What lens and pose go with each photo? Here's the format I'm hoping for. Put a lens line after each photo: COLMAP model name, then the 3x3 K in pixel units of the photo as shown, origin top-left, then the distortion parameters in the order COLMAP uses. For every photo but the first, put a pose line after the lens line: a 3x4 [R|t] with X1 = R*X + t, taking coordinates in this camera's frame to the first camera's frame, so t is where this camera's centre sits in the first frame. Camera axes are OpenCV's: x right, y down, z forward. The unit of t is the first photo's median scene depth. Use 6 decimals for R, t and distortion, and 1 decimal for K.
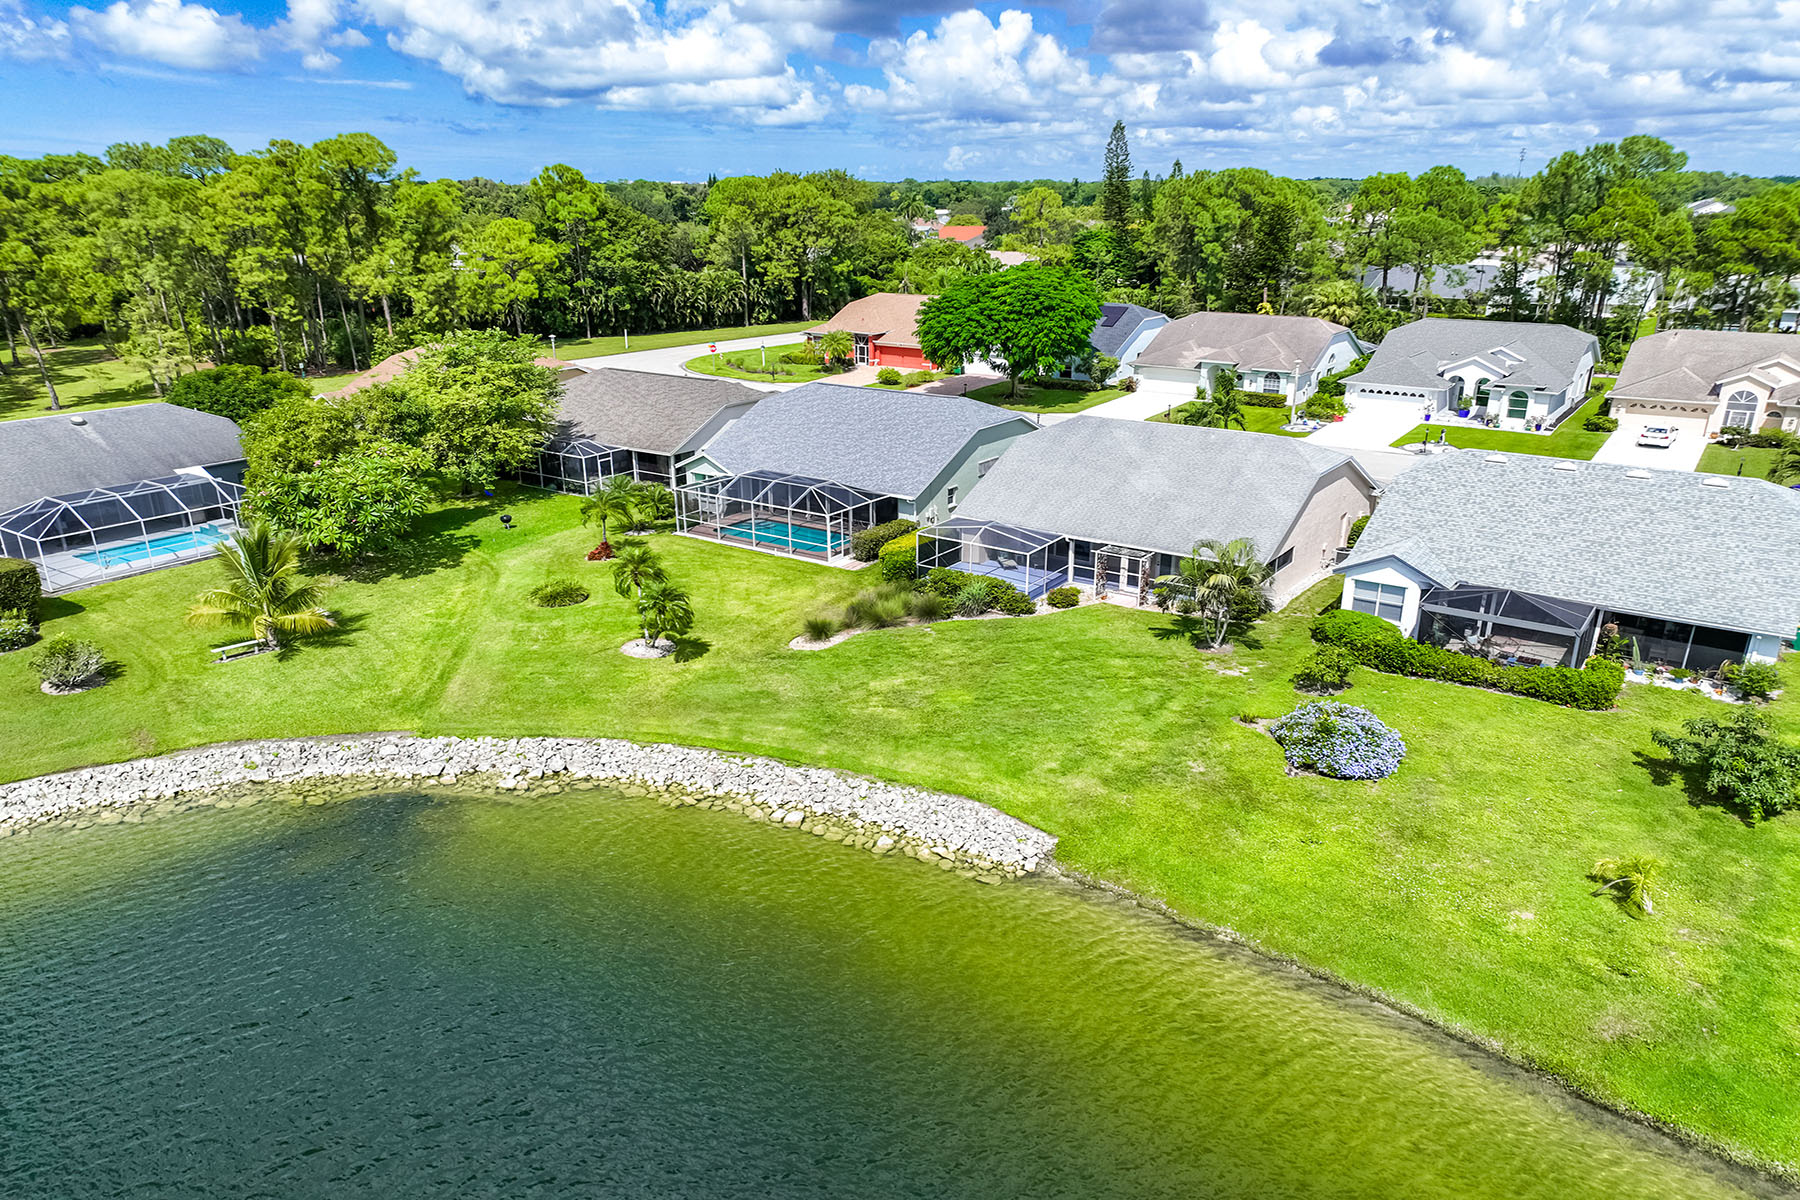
lens RADIAL K [[1193.2, 0, 900.0], [0, 1193.2, 600.0], [0, 0, 1]] dist [-0.000409, 0.000321]
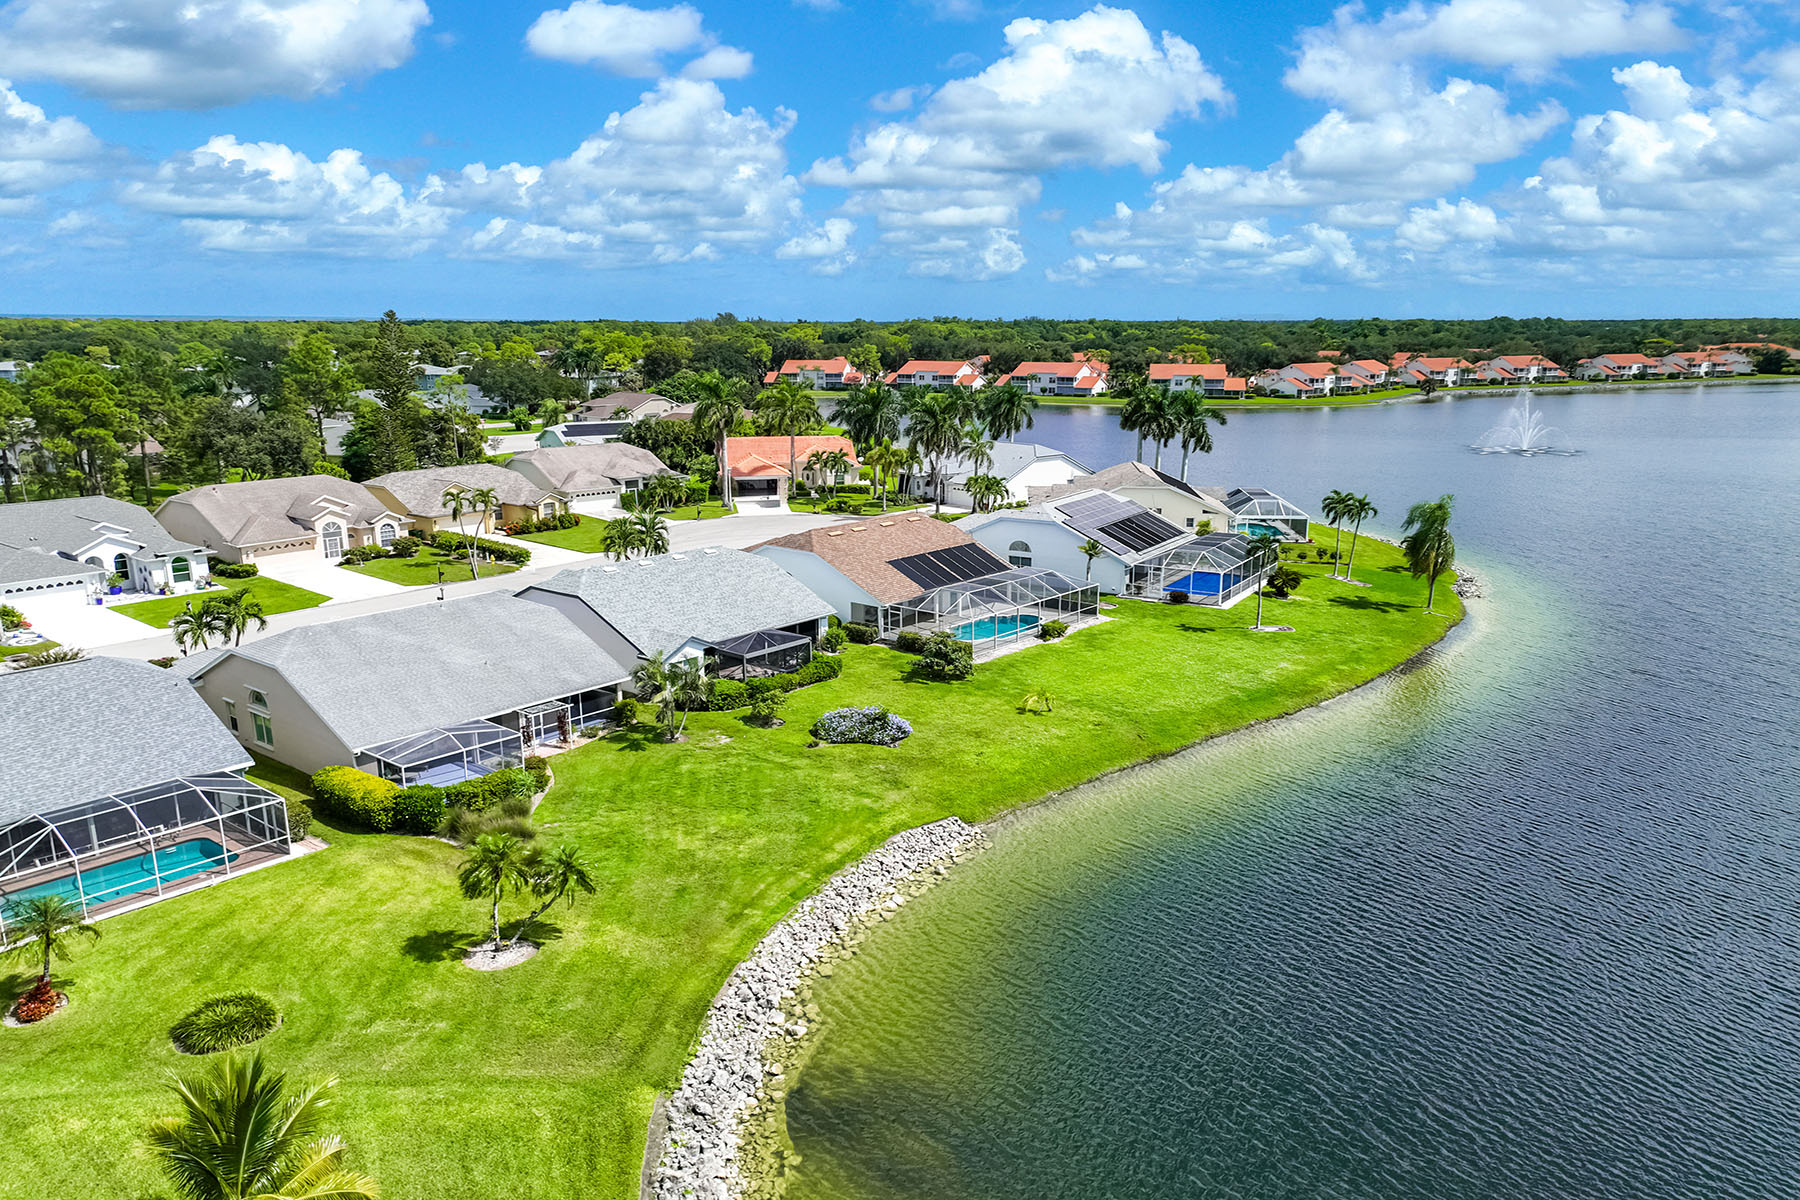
lens RADIAL K [[1193.2, 0, 900.0], [0, 1193.2, 600.0], [0, 0, 1]] dist [-0.000409, 0.000321]
pose [[0.128044, -0.213668, 0.968479, -0.921965], [0.328382, 0.930568, 0.161888, -0.229286], [-0.935826, 0.297302, 0.189318, 0.516332]]
